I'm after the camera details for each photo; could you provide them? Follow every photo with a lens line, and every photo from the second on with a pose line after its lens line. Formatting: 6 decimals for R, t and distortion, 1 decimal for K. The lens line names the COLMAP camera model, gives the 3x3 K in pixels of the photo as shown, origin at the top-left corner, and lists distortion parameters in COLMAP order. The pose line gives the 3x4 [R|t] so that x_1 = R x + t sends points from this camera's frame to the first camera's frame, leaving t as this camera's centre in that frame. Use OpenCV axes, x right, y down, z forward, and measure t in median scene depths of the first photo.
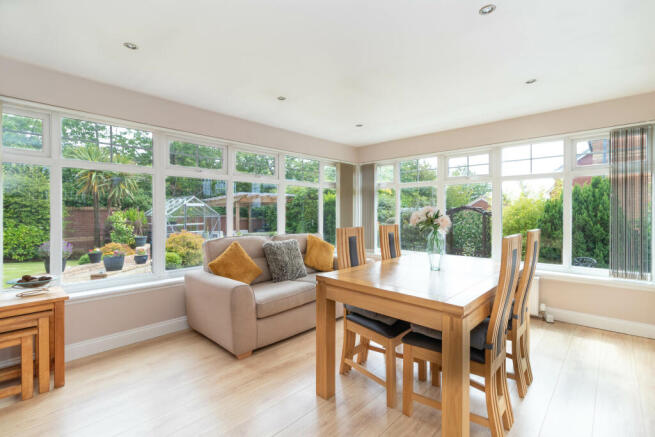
lens RADIAL K [[301.2, 0, 328.2], [0, 301.2, 213.5], [0, 0, 1]] dist [0.000541, -0.000165]
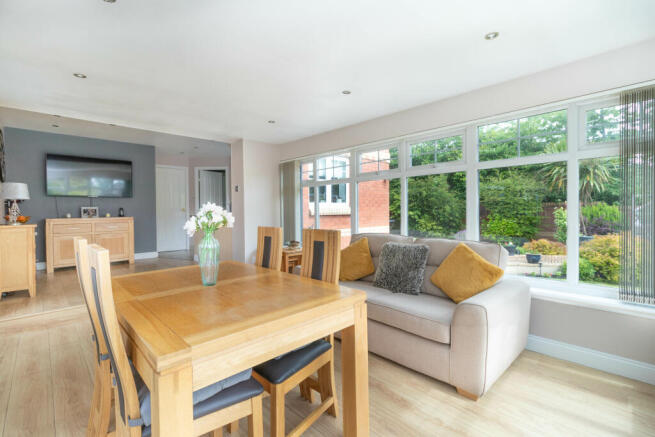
lens RADIAL K [[301.2, 0, 328.2], [0, 301.2, 213.5], [0, 0, 1]] dist [0.000541, -0.000165]
pose [[-0.051177, 0.008792, -0.998651, 0.600490], [0.010154, 0.999914, 0.008283, -0.001546], [0.998638, -0.009716, -0.051262, 0.744823]]
